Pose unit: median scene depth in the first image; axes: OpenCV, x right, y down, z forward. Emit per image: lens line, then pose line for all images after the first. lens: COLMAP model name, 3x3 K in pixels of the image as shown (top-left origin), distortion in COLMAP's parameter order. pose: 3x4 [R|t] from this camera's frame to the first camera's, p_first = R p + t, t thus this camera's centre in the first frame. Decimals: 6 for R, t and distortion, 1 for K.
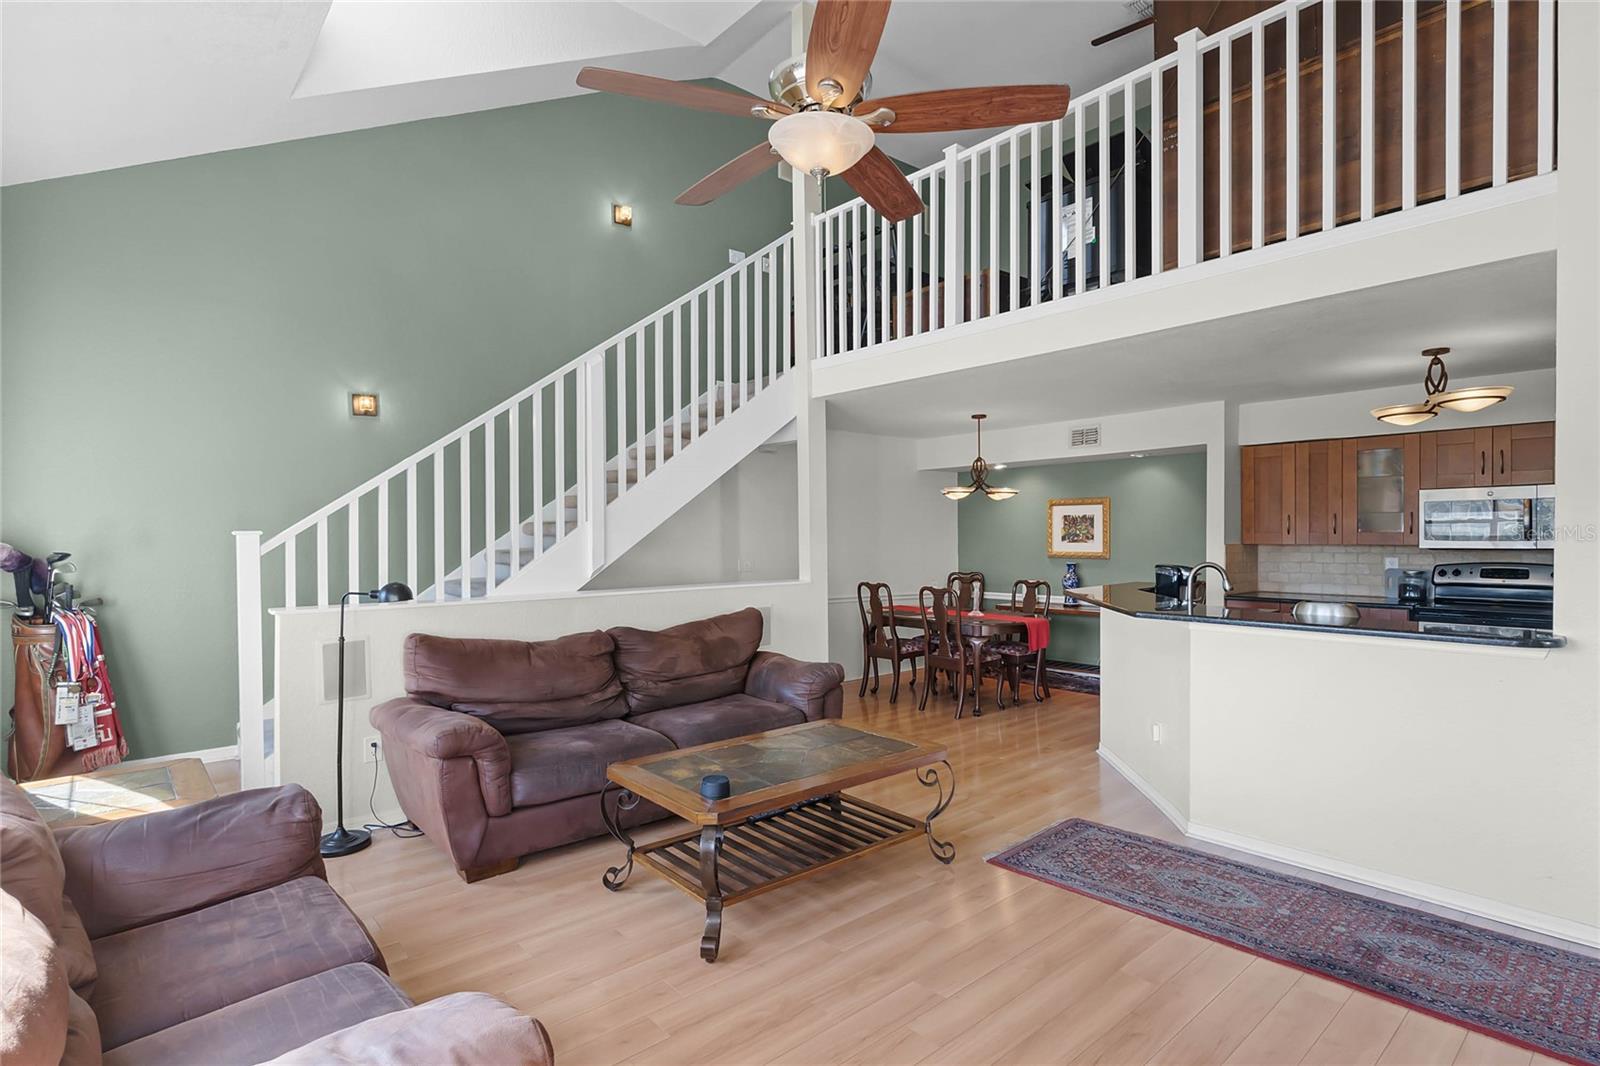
lens RADIAL K [[807.4, 0, 785.6], [0, 807.4, 541.7], [0, 0, 1]] dist [0.021401, 0.000113]
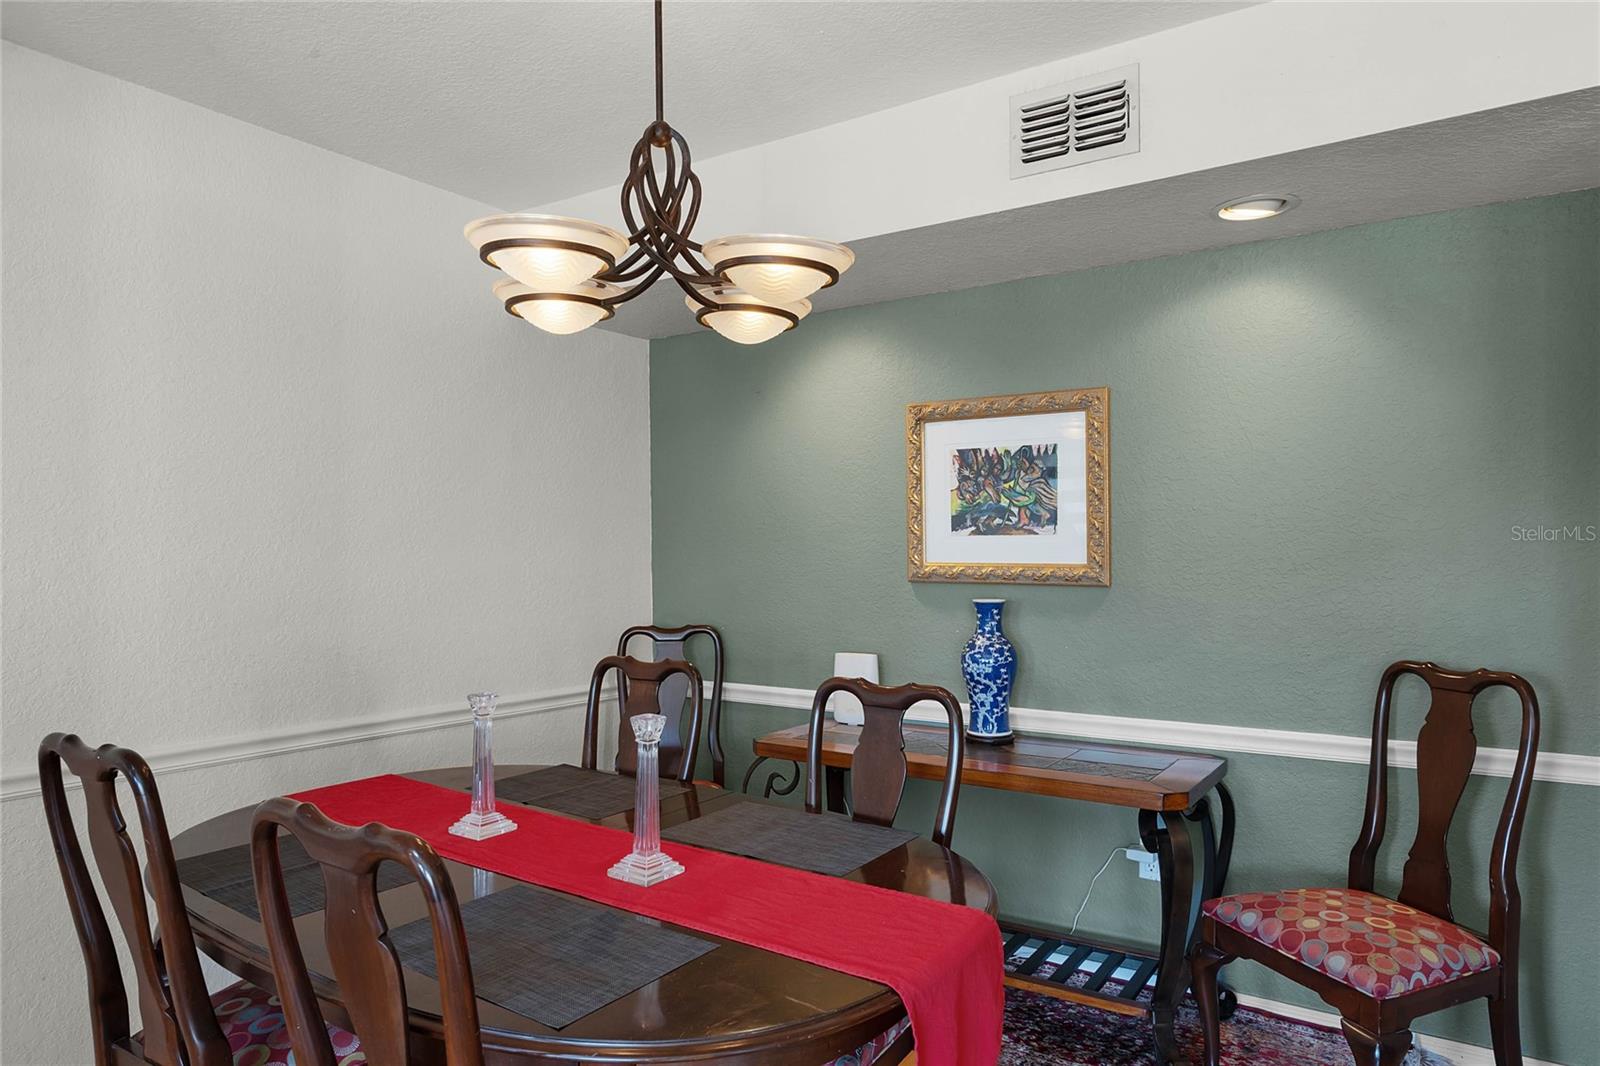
lens RADIAL K [[1016.7, 0, 799.8], [0, 1016.7, 533.8], [0, 0, 1]] dist [-0.000173, -0.000019]
pose [[0.961923, -0.002069, 0.273314, 0.176741], [0.006108, 0.999884, -0.013928, 0.005959], [-0.273254, 0.015067, 0.961824, 0.644722]]
